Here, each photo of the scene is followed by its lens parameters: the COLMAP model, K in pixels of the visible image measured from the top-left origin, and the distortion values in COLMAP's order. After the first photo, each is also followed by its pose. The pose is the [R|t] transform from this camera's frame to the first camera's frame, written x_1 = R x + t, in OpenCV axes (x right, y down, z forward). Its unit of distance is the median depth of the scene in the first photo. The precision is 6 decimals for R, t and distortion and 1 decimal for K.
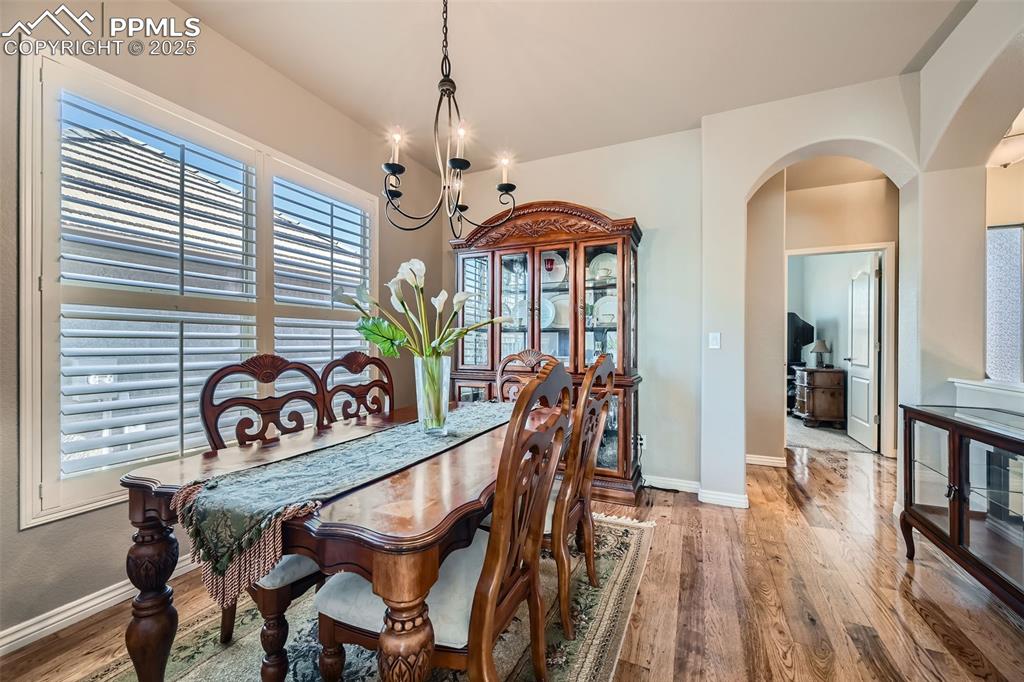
lens RADIAL K [[405.1, 0, 514.5], [0, 405.1, 338.6], [0, 0, 1]] dist [-0.011075, 0.000121]
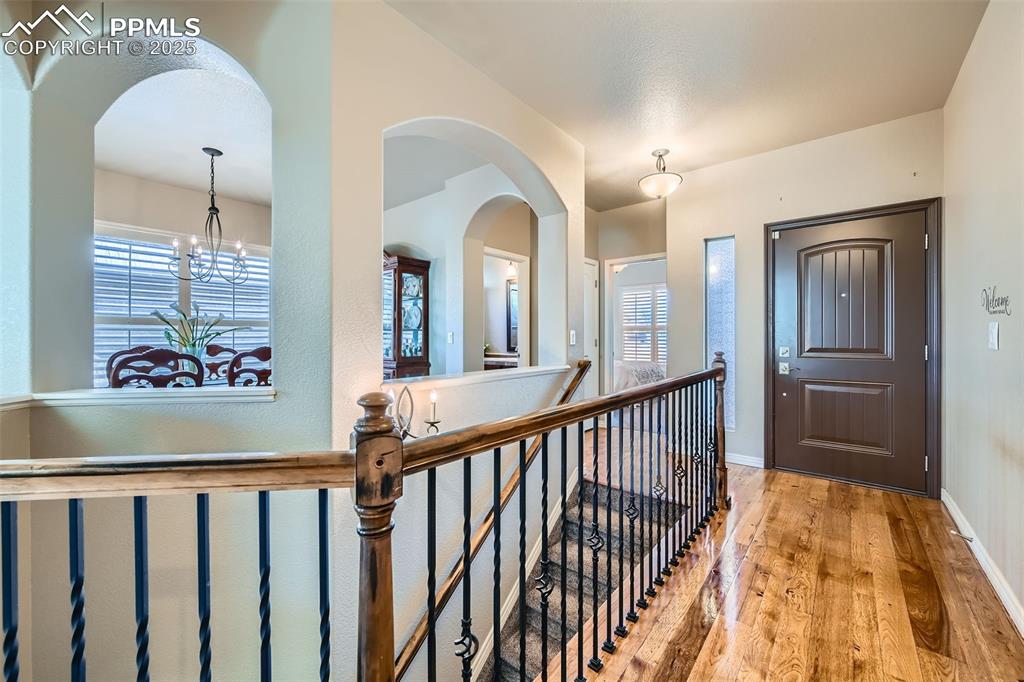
lens RADIAL K [[405.1, 0, 514.5], [0, 405.1, 338.6], [0, 0, 1]] dist [-0.011075, 0.000121]
pose [[0.964252, 0.001899, -0.264979, 1.079655], [0.002033, 0.999892, 0.014563, -0.011544], [0.264978, -0.014581, 0.964144, -0.323601]]
